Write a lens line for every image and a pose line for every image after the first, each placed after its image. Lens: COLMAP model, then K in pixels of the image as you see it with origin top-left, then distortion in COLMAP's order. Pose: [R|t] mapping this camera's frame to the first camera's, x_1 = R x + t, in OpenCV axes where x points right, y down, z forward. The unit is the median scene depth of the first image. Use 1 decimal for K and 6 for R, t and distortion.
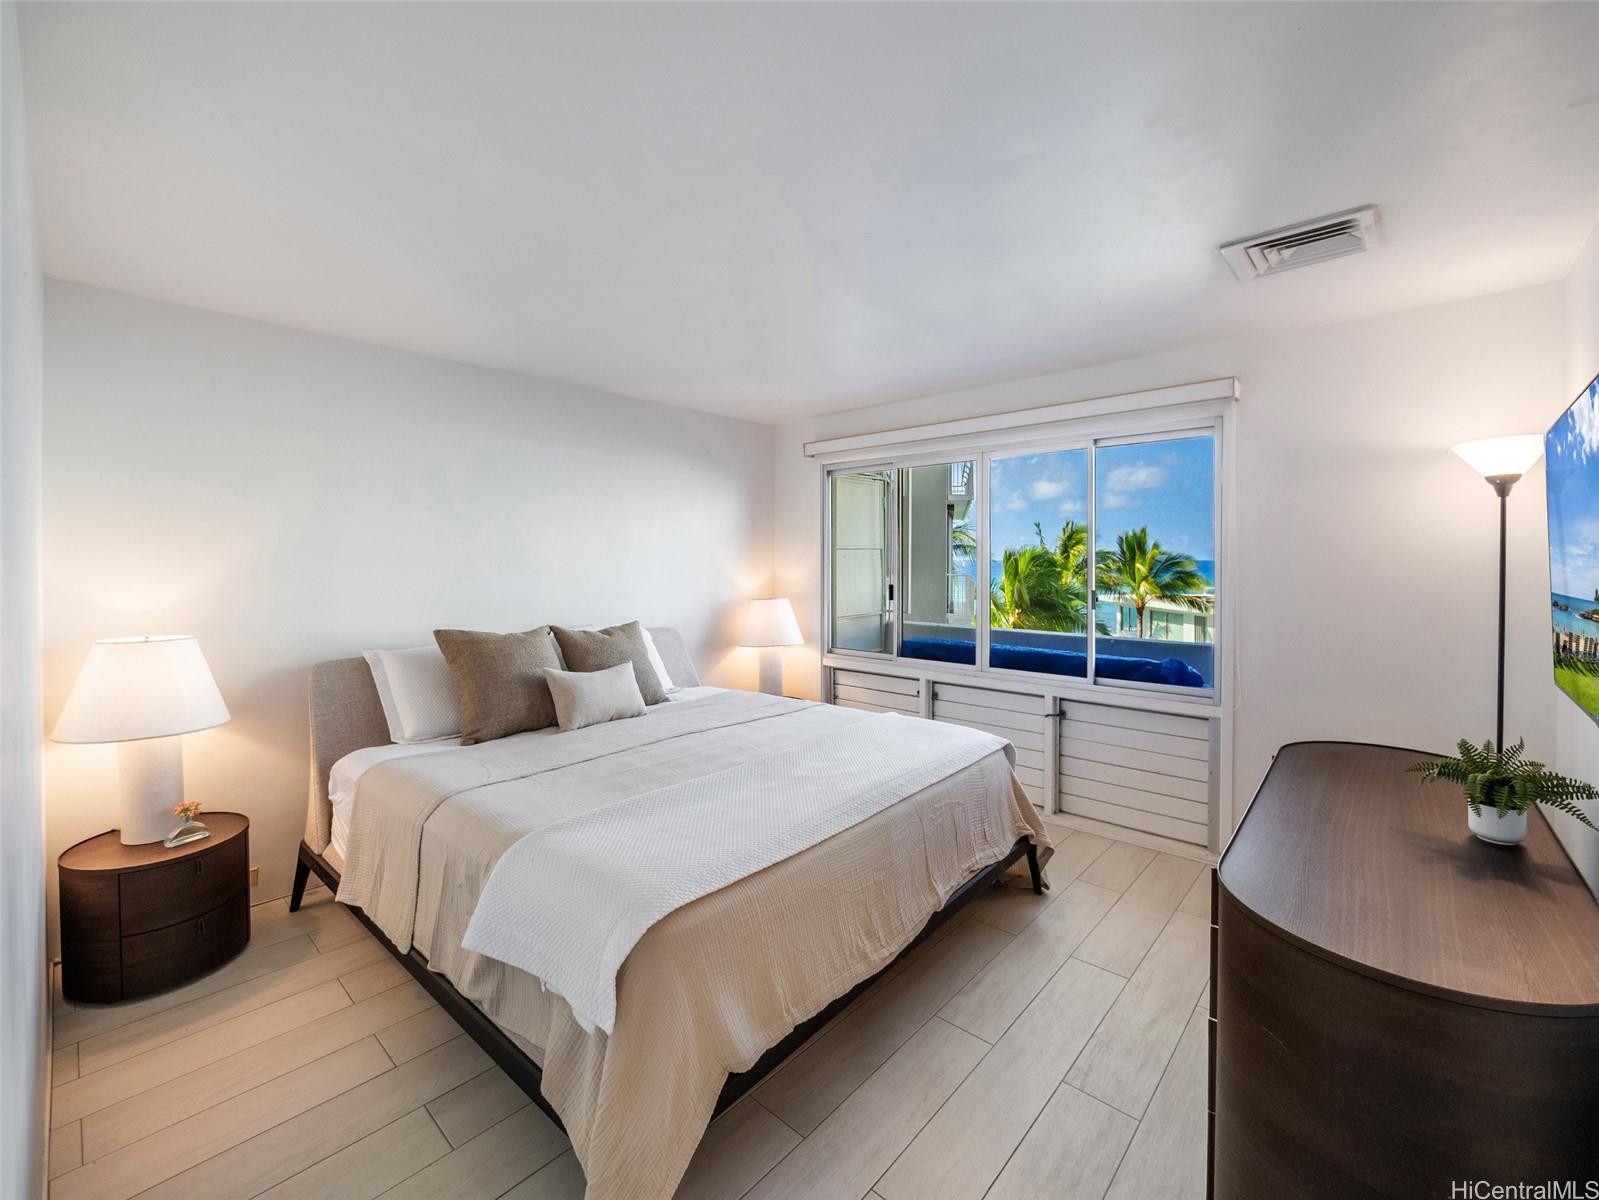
lens RADIAL K [[666.8, 0, 797.6], [0, 666.8, 590.5], [0, 0, 1]] dist [-0.003756, 0.000308]
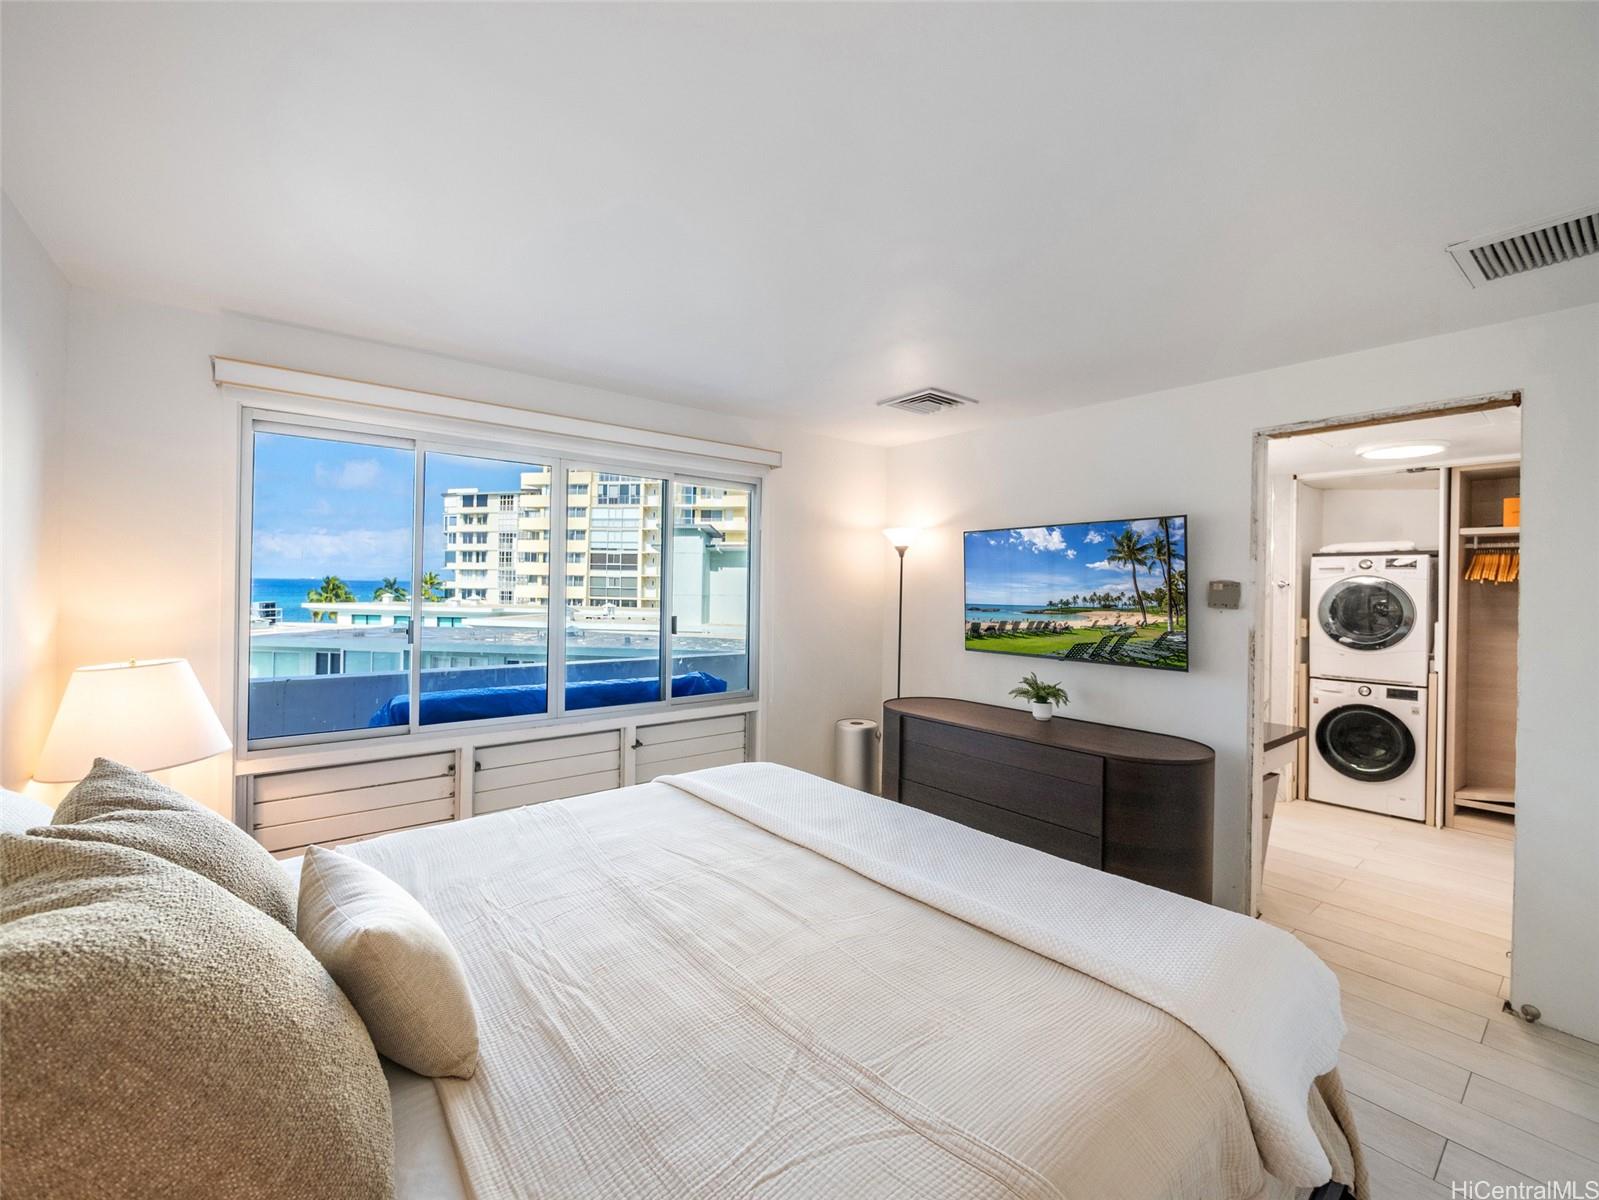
lens RADIAL K [[666.8, 0, 797.6], [0, 666.8, 590.5], [0, 0, 1]] dist [-0.003756, 0.000308]
pose [[0.165505, 0.006327, 0.986189, -0.457063], [0.033345, 0.999372, -0.012007, -0.017299], [-0.985645, 0.034872, 0.165191, 0.504764]]
